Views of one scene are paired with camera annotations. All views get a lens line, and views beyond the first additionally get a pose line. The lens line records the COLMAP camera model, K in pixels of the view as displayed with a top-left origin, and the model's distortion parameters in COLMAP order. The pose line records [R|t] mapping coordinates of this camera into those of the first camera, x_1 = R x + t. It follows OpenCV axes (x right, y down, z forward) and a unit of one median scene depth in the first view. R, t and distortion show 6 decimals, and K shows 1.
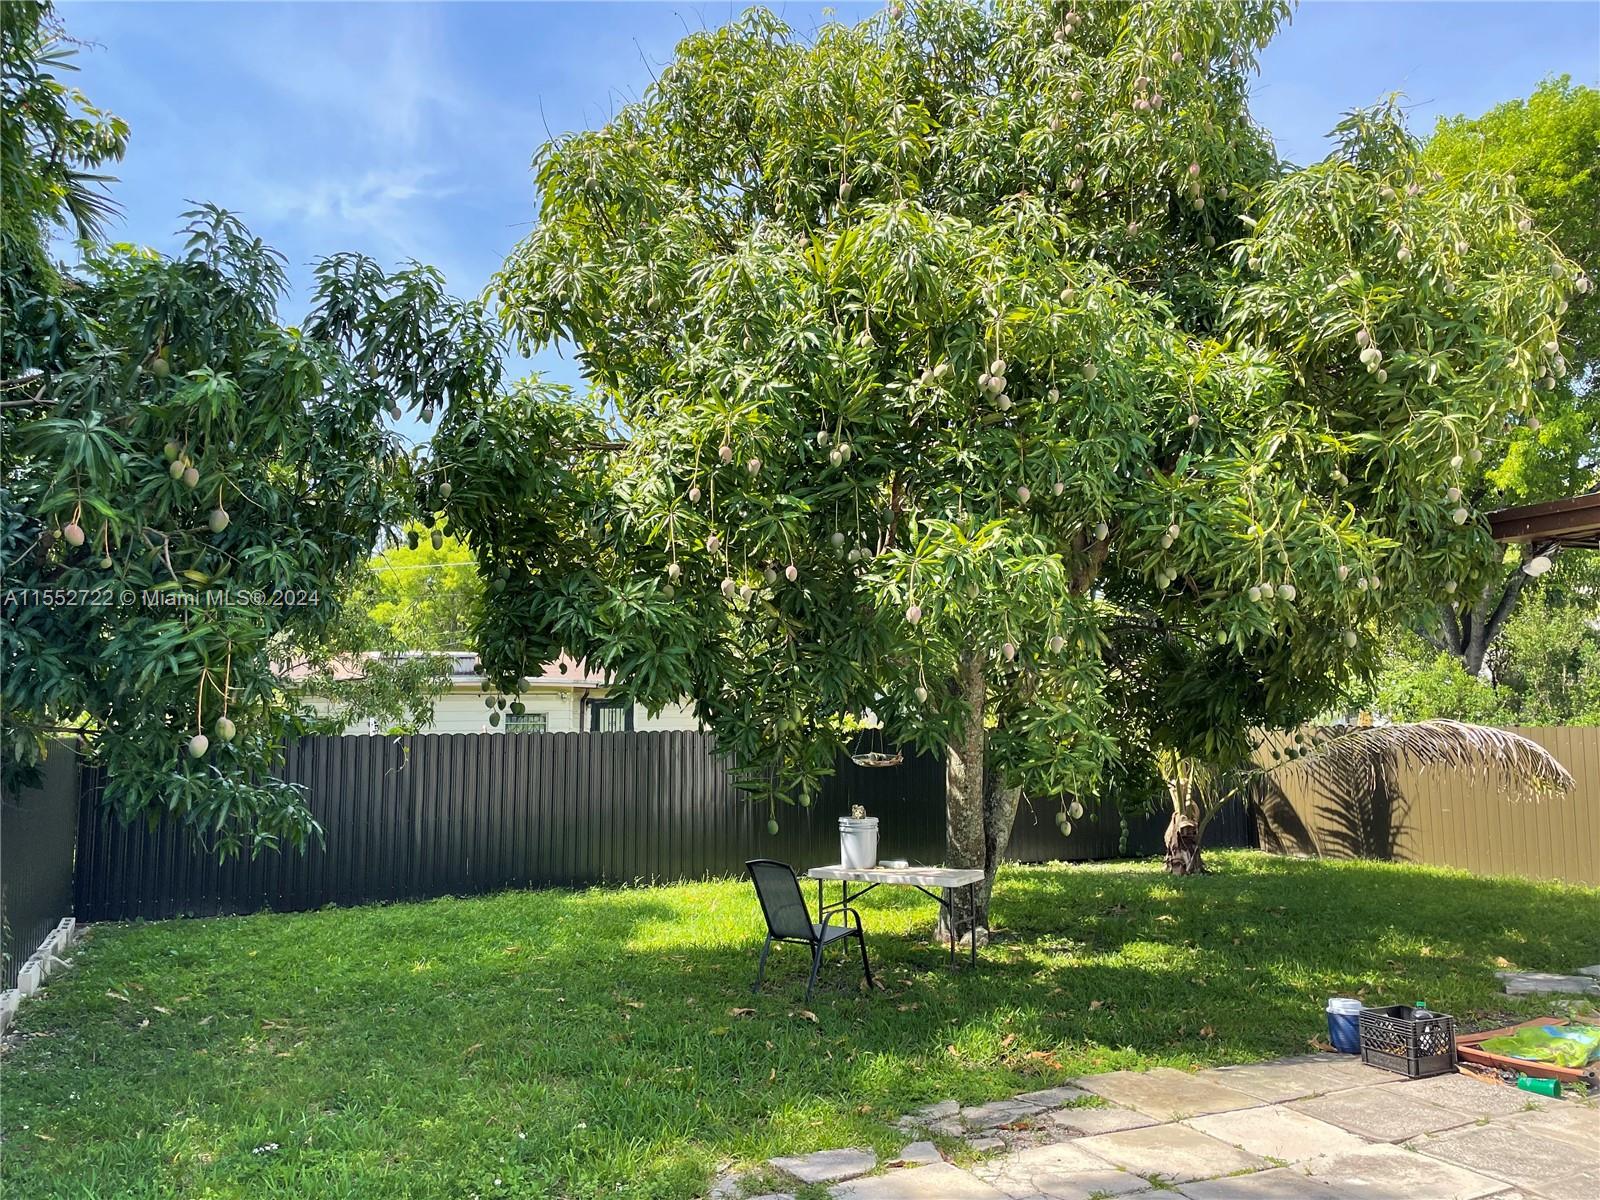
lens RADIAL K [[1218.4, 0, 800.0], [0, 1218.4, 600.0], [0, 0, 1]] dist [0.001771, 0.001626]
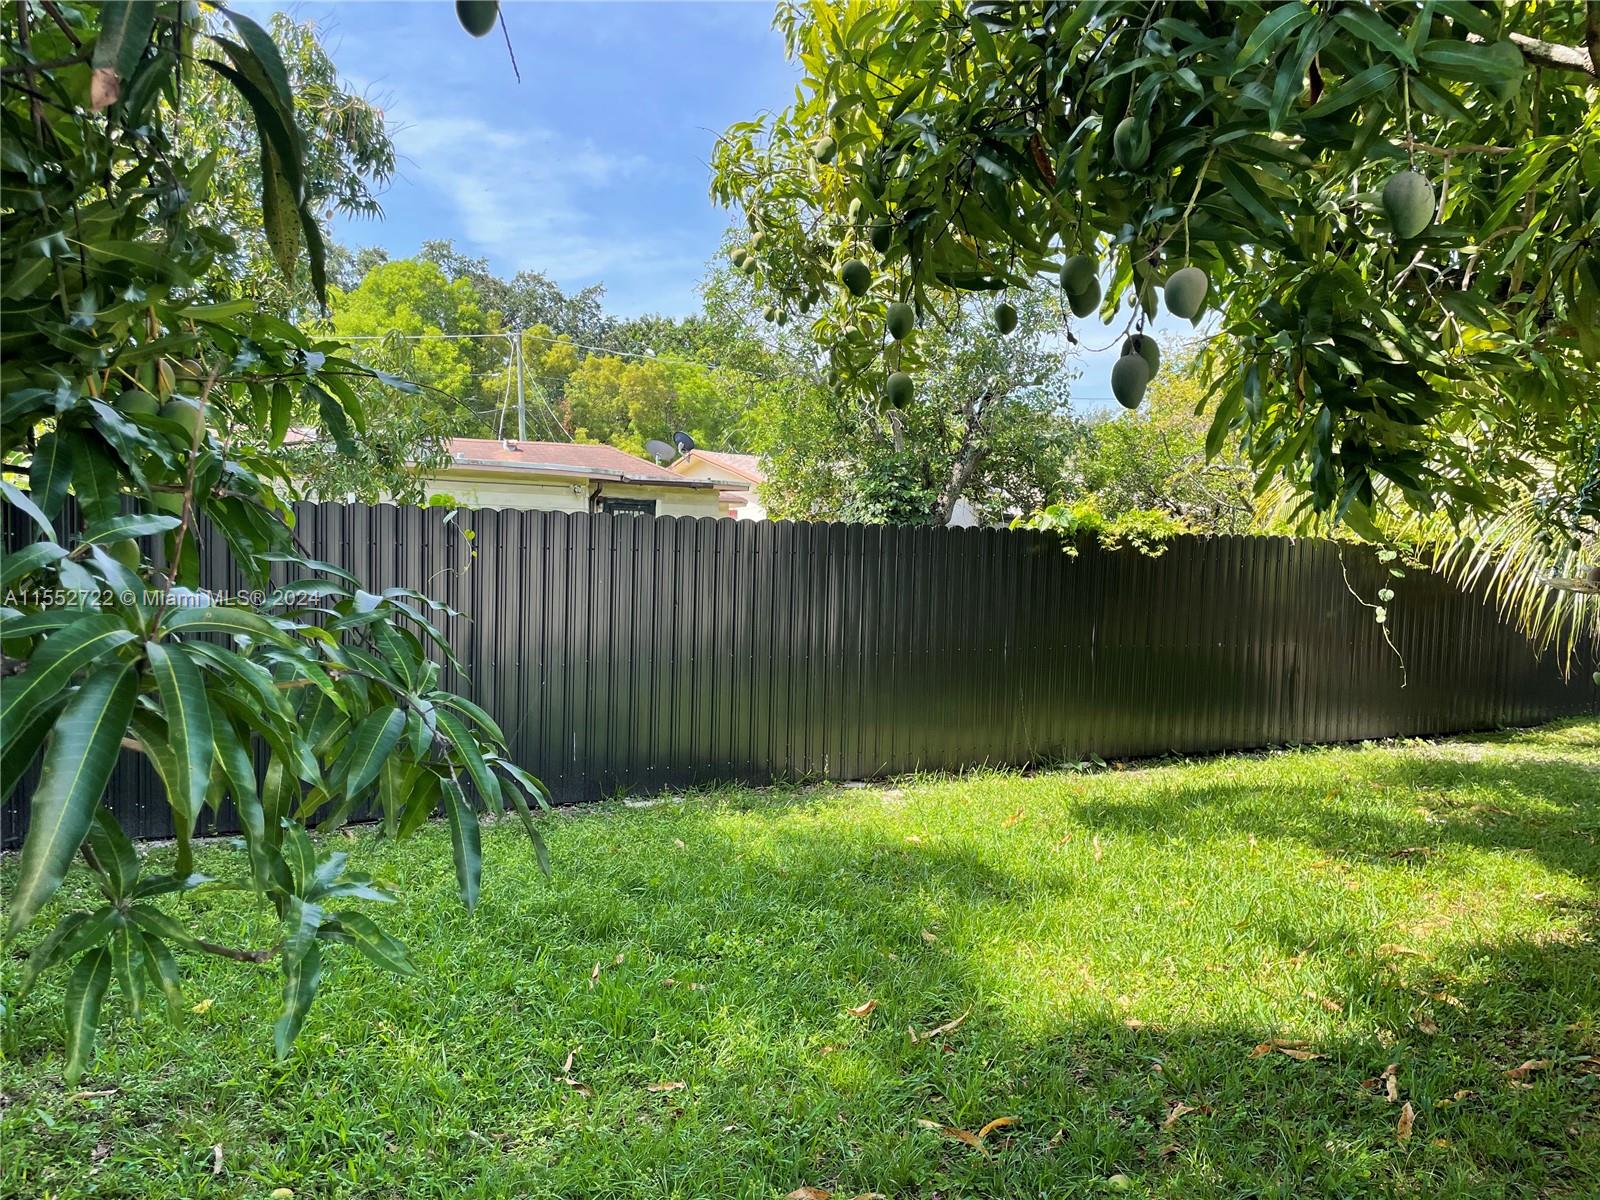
lens RADIAL K [[1218.4, 0, 800.0], [0, 1218.4, 600.0], [0, 0, 1]] dist [0.001771, 0.001626]
pose [[0.996088, 0.024858, 0.084798, -0.204187], [-0.036284, 0.990046, 0.135989, 0.066935], [-0.080574, -0.138534, 0.987075, 0.436134]]
